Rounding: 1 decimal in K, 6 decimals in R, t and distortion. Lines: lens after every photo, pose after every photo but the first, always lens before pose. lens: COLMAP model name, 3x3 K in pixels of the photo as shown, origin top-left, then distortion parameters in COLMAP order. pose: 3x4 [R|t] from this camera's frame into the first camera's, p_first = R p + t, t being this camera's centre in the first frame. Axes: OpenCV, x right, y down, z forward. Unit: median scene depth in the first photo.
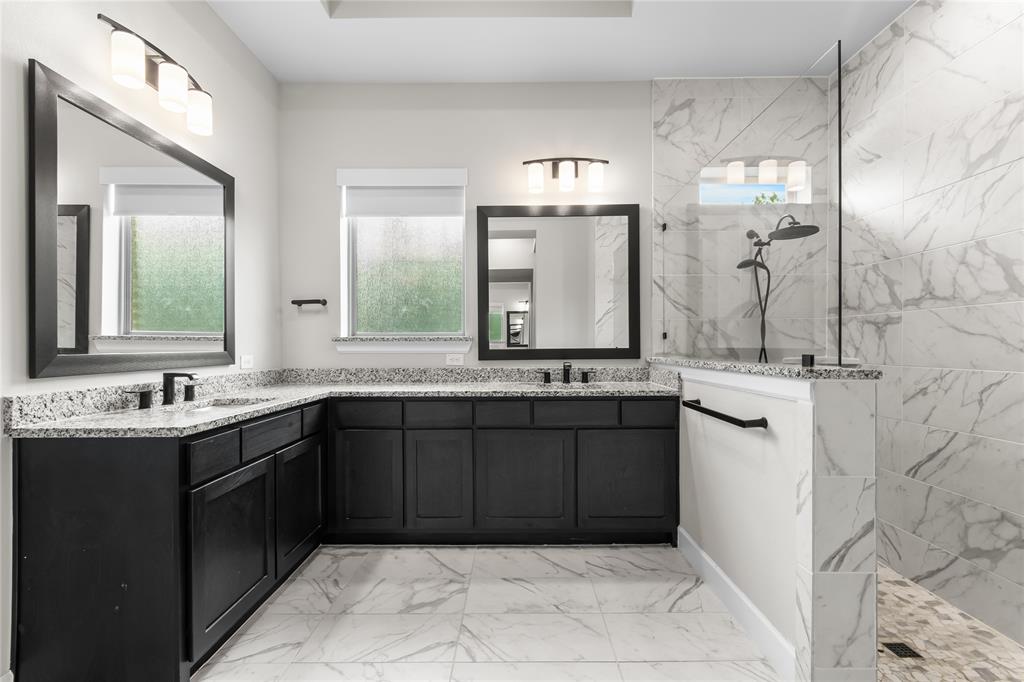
lens RADIAL K [[452.6, 0, 514.8], [0, 452.6, 344.9], [0, 0, 1]] dist [0.002494, 0.000358]
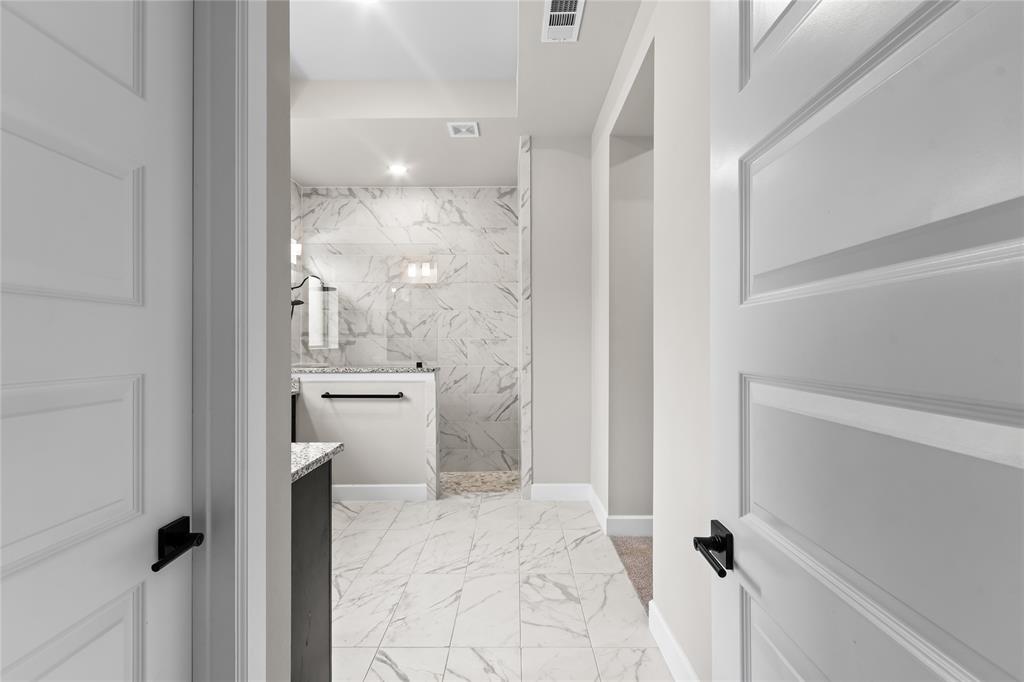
lens RADIAL K [[452.6, 0, 518.5], [0, 452.6, 344.0], [0, 0, 1]] dist [0.002494, 0.000358]
pose [[-0.017418, 0.004201, 0.999839, -1.244840], [0.000892, 0.999991, -0.004186, -0.045951], [-0.999848, 0.000819, -0.017422, 0.368807]]
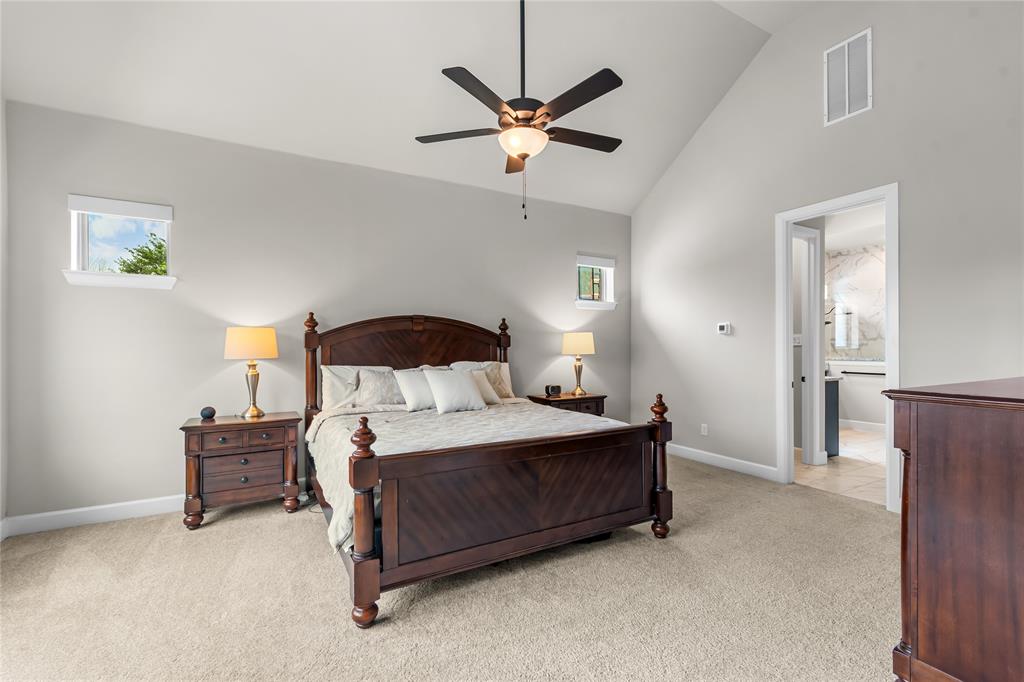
lens RADIAL K [[452.6, 0, 515.5], [0, 452.6, 348.1], [0, 0, 1]] dist [0.002494, 0.000358]
pose [[0.864518, 0.001302, 0.502600, -3.119879], [-0.001685, 0.999999, 0.000309, -0.030796], [-0.502599, -0.001115, 0.864519, -0.525120]]
